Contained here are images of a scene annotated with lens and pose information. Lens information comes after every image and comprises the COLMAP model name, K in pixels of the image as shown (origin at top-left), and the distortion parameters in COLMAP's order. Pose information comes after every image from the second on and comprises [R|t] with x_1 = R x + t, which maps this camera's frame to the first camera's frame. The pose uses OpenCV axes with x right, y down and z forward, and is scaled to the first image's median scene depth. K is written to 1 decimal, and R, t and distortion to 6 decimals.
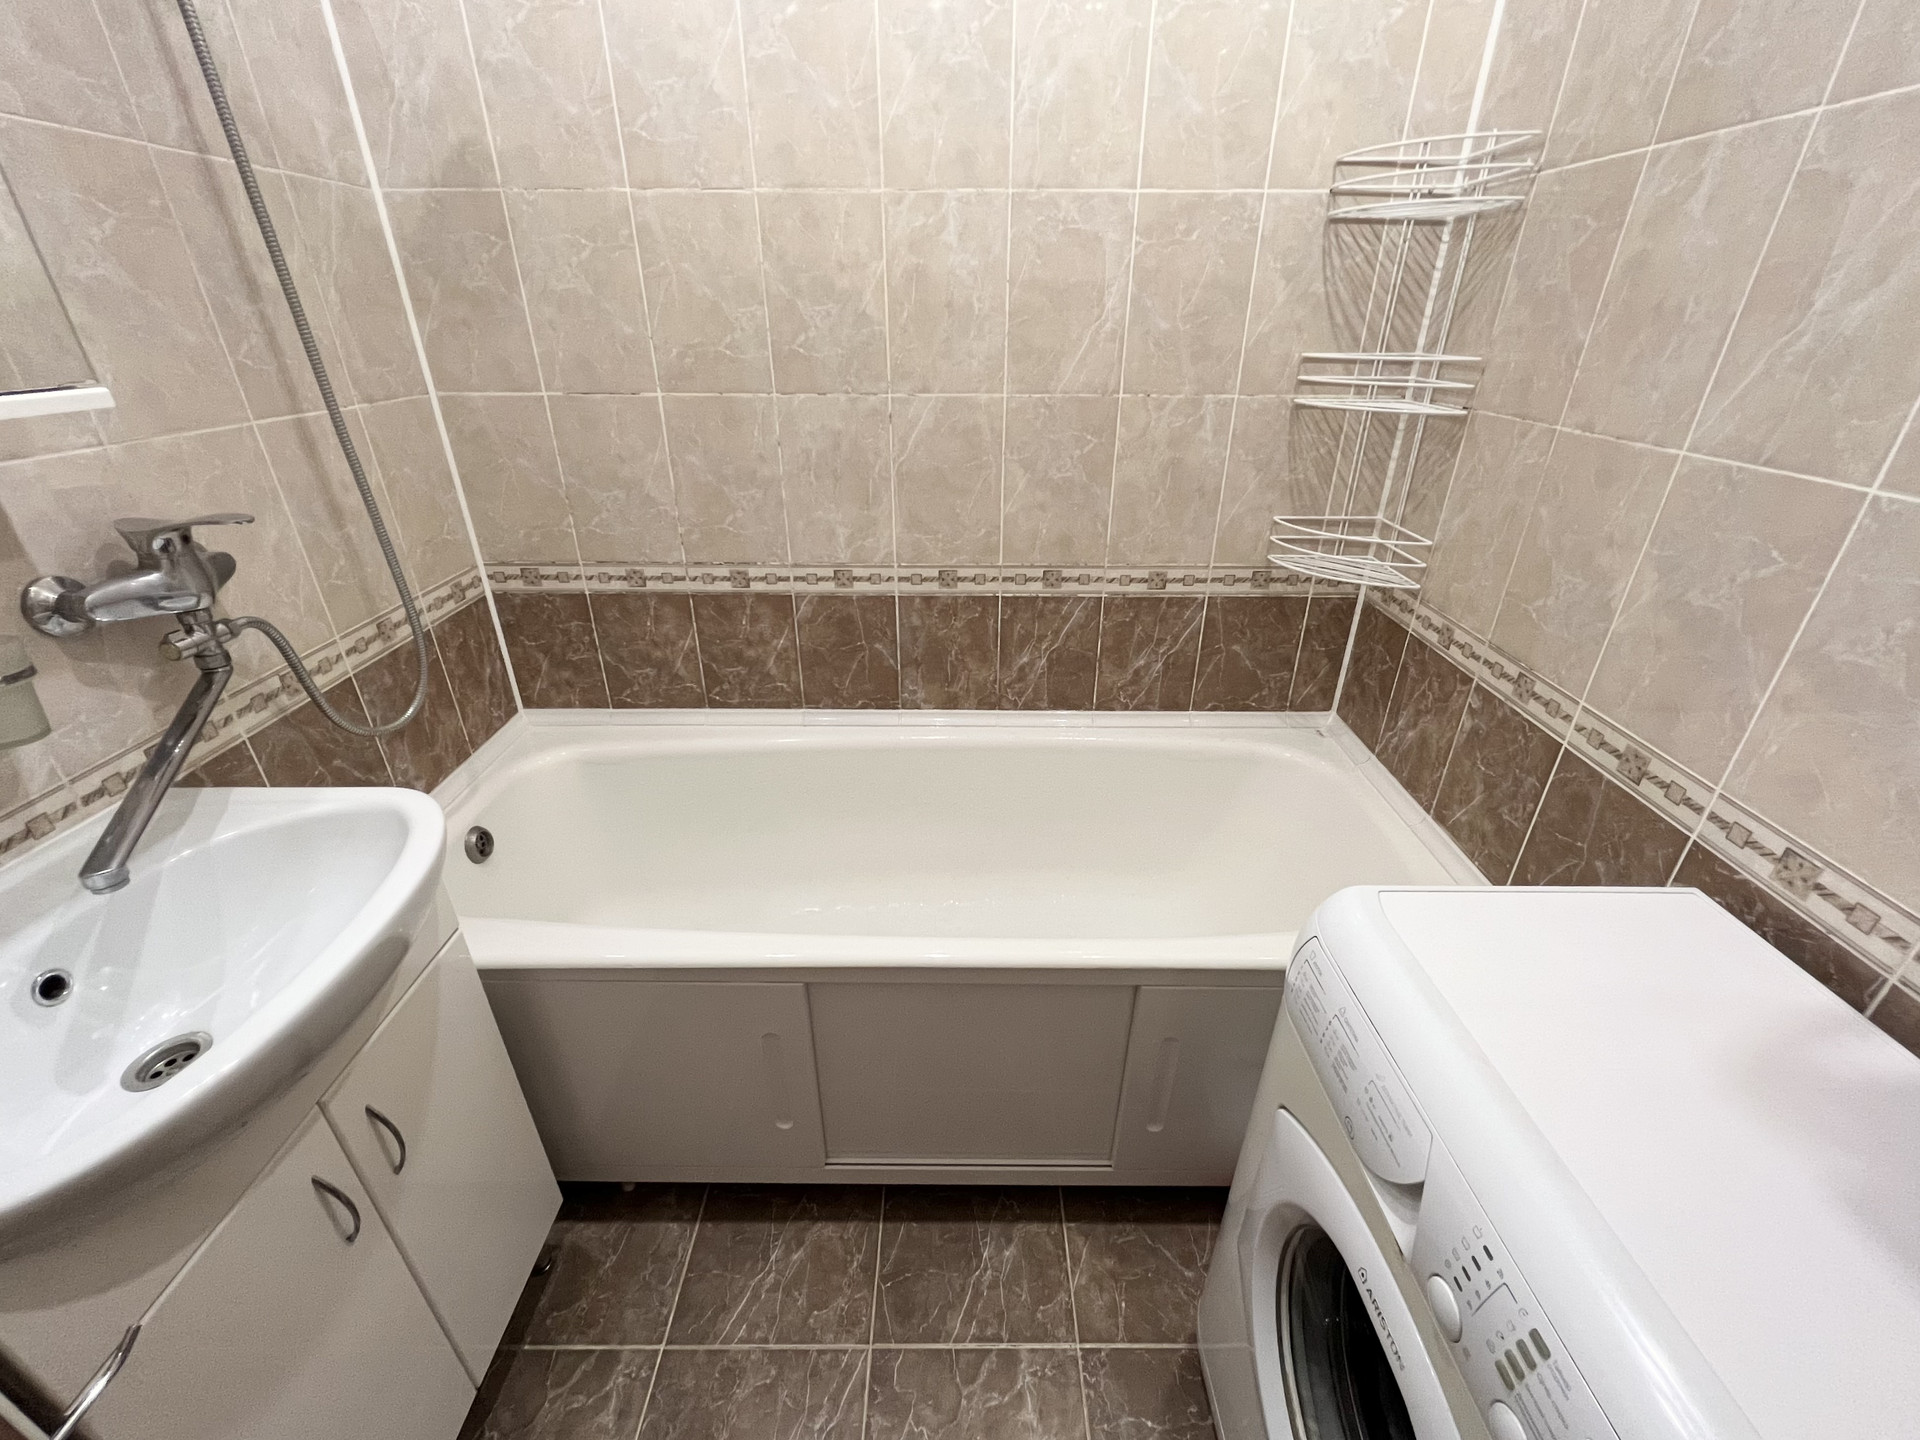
lens RADIAL K [[766.7, 0, 966.8], [0, 766.7, 732.2], [0, 0, 1]] dist [-0.001464, 0.000501]
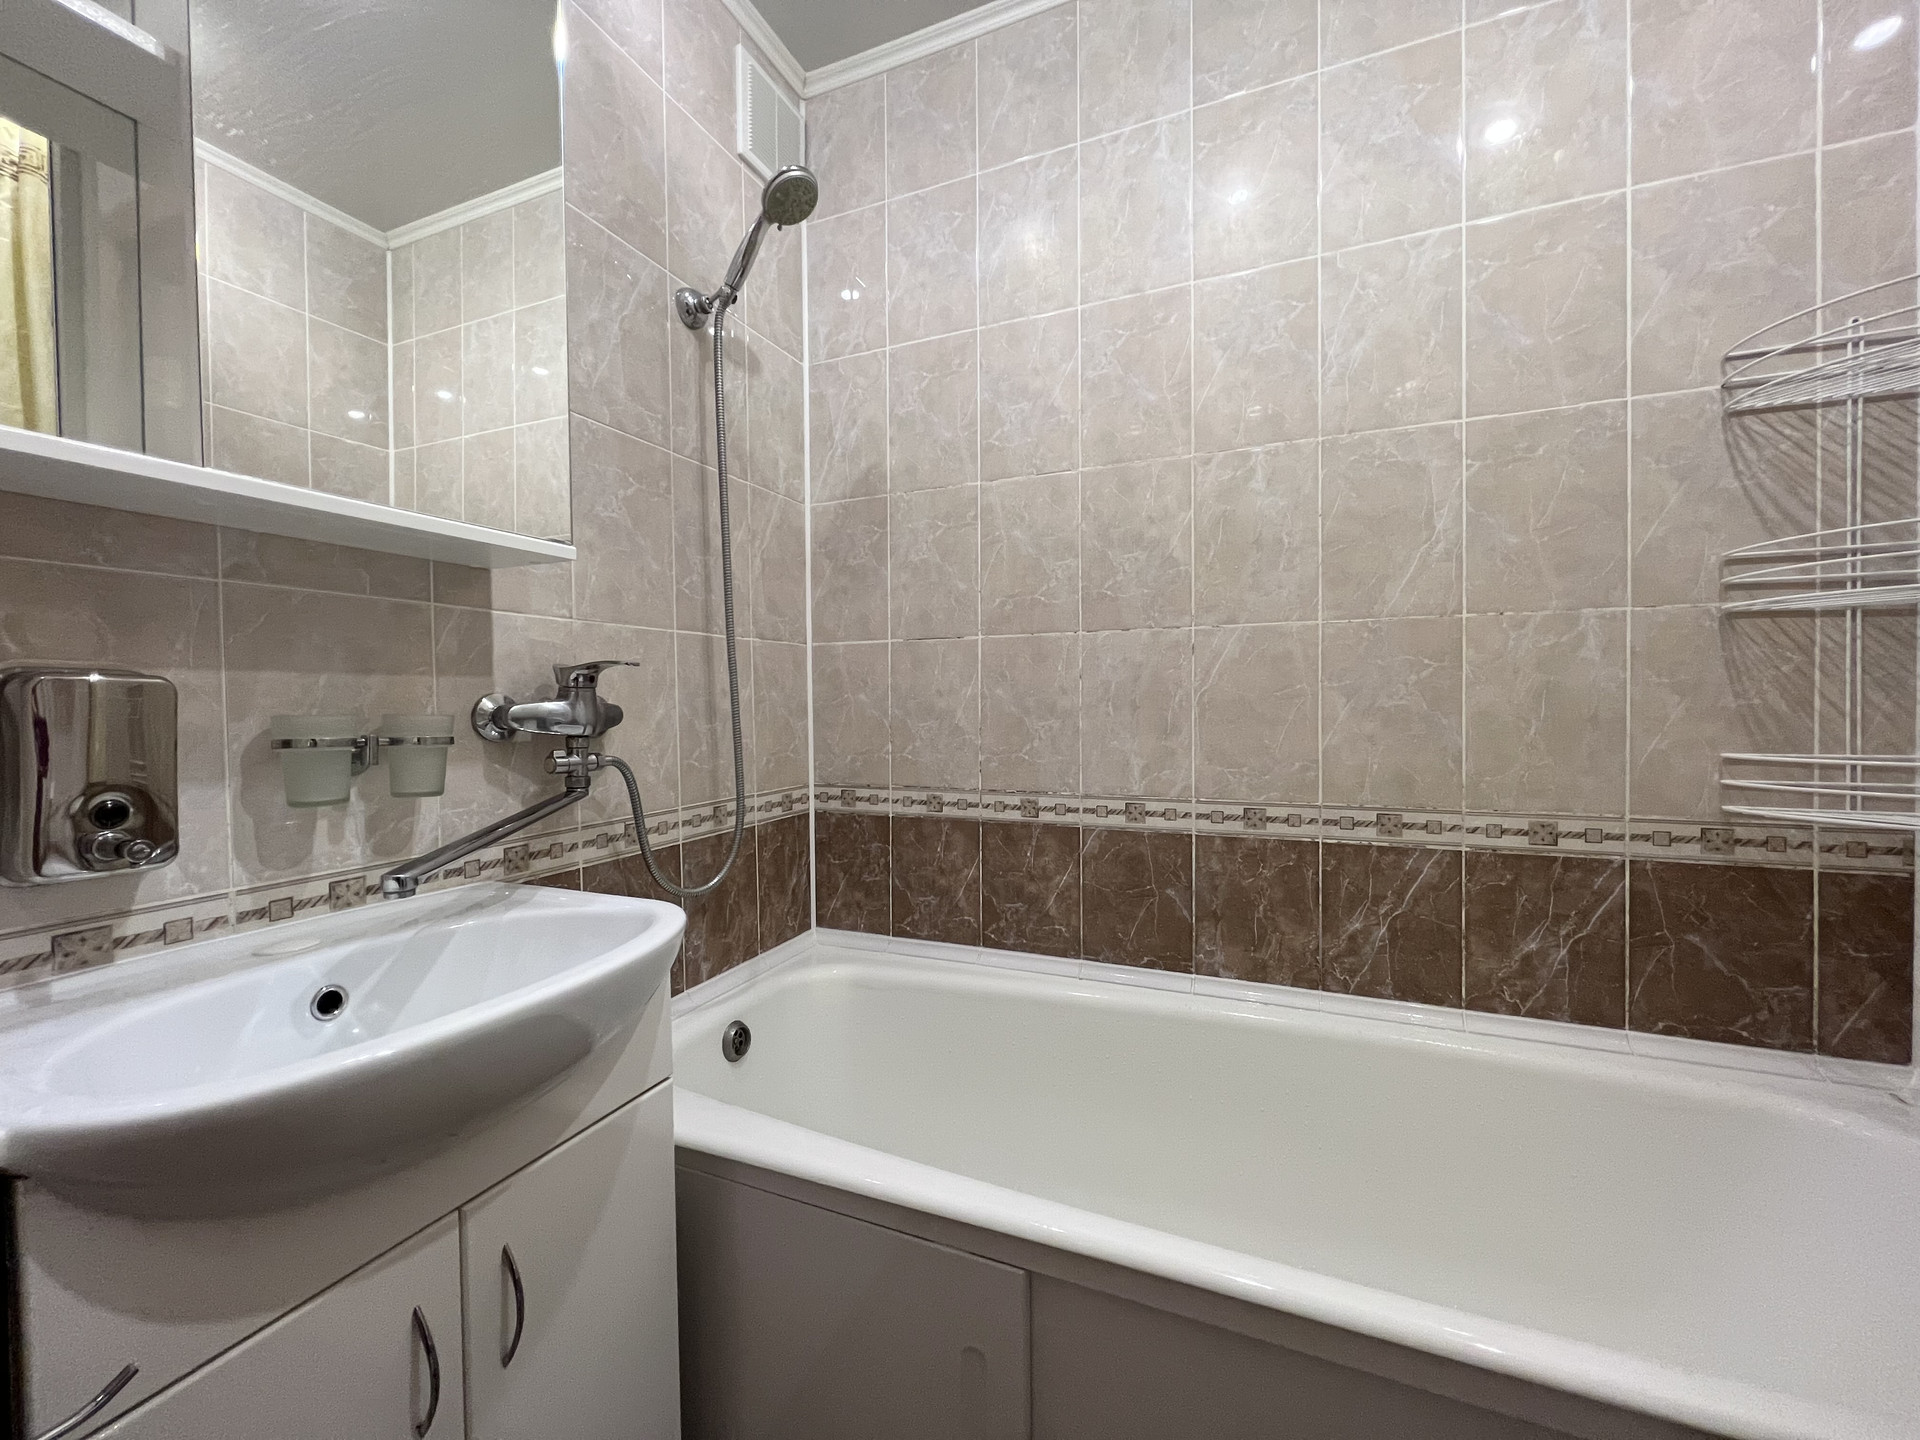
lens RADIAL K [[766.7, 0, 964.7], [0, 766.7, 710.7], [0, 0, 1]] dist [-0.001464, 0.000501]
pose [[0.920723, -0.005703, -0.390176, 0.015072], [-0.162371, 0.903621, -0.396365, 0.107983], [0.354831, 0.428296, 0.831058, 0.112898]]
